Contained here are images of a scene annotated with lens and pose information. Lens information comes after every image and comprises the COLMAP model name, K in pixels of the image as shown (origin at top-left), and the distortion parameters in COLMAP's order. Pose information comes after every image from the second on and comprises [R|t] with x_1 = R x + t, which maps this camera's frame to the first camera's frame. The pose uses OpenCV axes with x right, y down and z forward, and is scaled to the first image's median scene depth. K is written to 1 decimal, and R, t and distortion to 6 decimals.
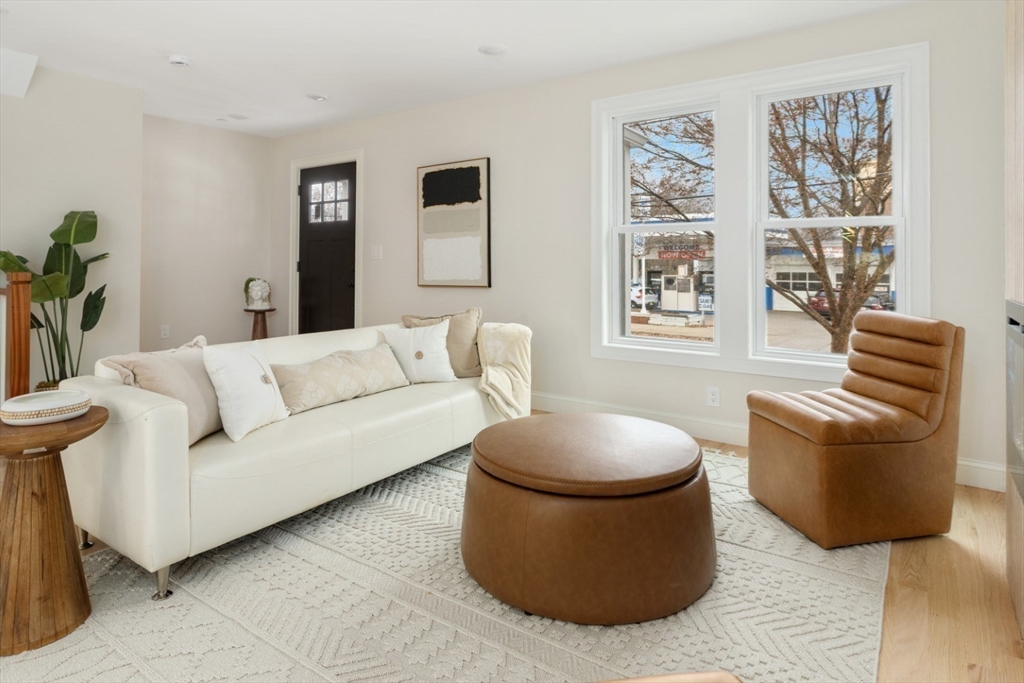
lens RADIAL K [[590.3, 0, 506.6], [0, 590.3, 266.0], [0, 0, 1]] dist [-0.004424, 0.003503]
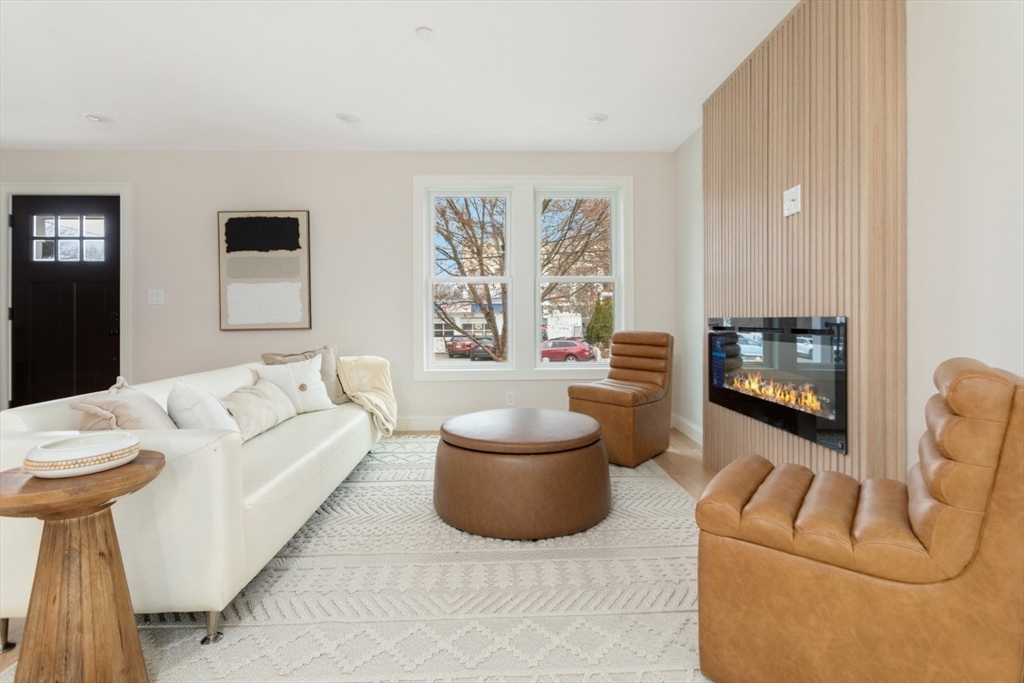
lens RADIAL K [[497.8, 0, 511.2], [0, 497.8, 321.6], [0, 0, 1]] dist [0.009188, -0.000620]
pose [[0.798263, -0.012281, 0.602183, -0.289123], [0.012003, 0.999918, 0.004481, 0.023040], [-0.602189, 0.003651, 0.798345, 0.030166]]
